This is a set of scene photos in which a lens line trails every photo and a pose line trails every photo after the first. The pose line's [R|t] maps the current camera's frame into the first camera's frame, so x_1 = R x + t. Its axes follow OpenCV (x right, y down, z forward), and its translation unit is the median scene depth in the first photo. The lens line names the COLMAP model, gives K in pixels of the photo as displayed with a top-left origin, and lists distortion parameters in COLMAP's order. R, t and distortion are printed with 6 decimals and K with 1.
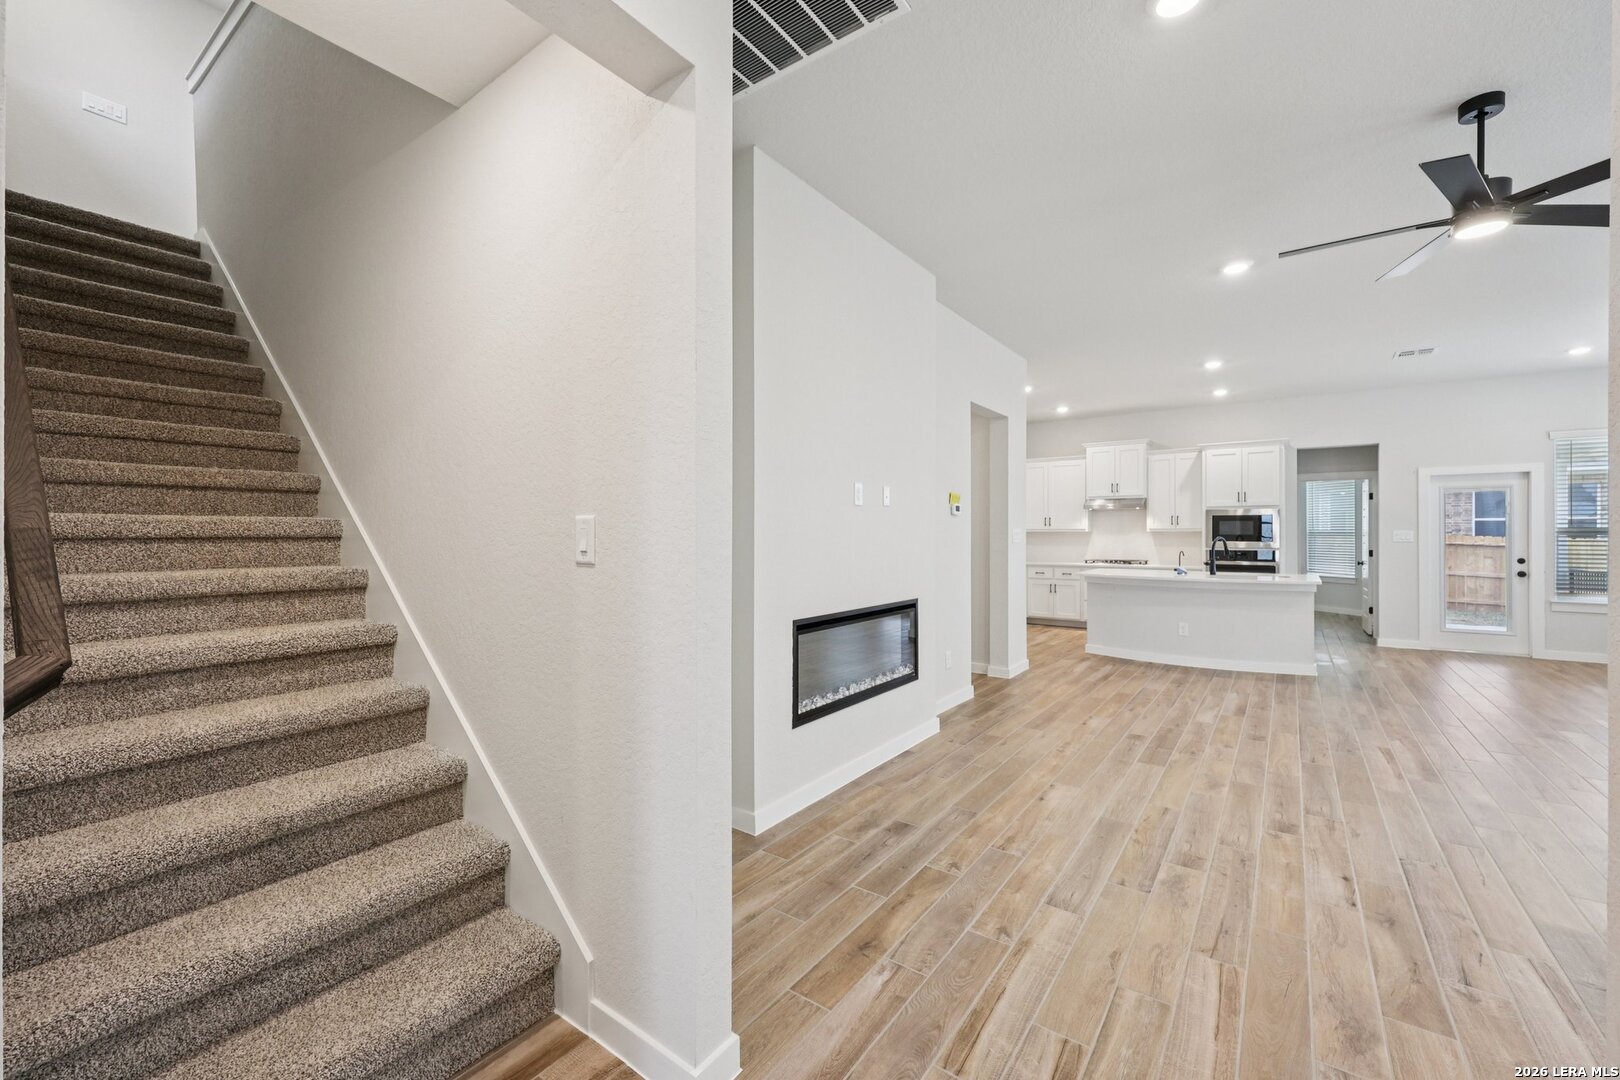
lens RADIAL K [[654.8, 0, 805.7], [0, 654.8, 532.4], [0, 0, 1]] dist [0.001832, 0.000808]
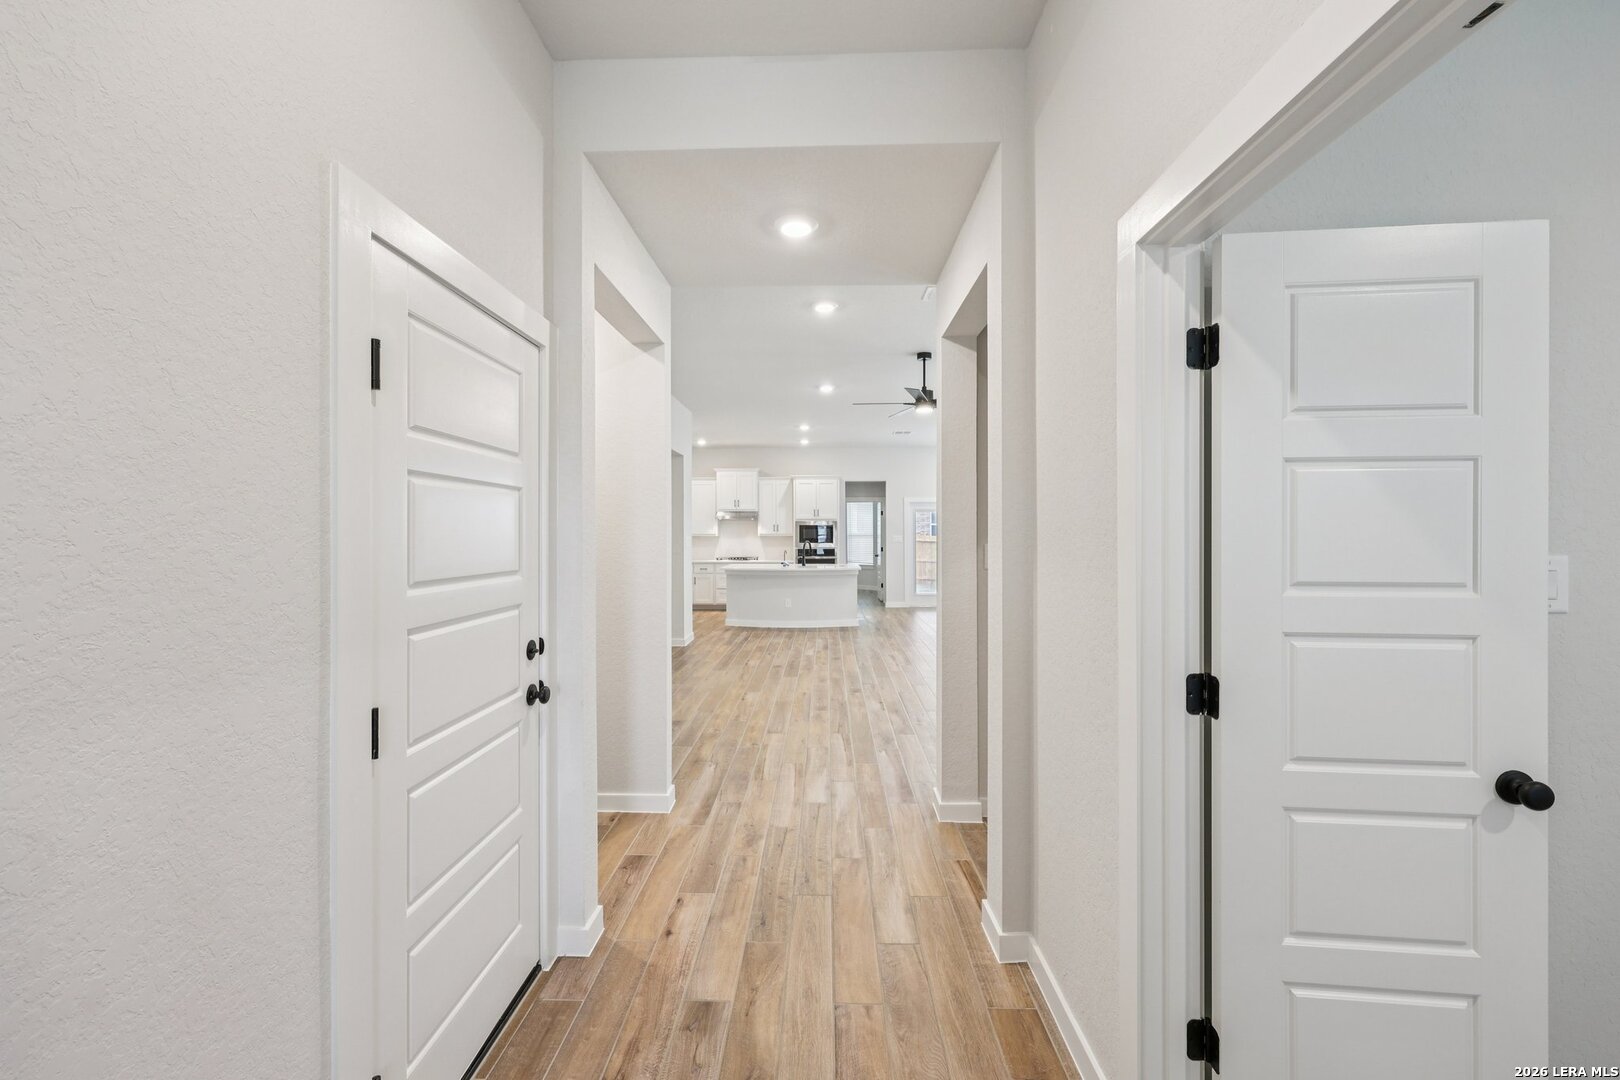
lens RADIAL K [[654.8, 0, 807.6], [0, 654.8, 536.2], [0, 0, 1]] dist [0.001832, 0.000808]
pose [[0.822225, -0.006590, 0.569124, -0.247064], [0.002190, 0.999962, 0.008414, -0.018110], [-0.569158, -0.005672, 0.822209, -0.262379]]
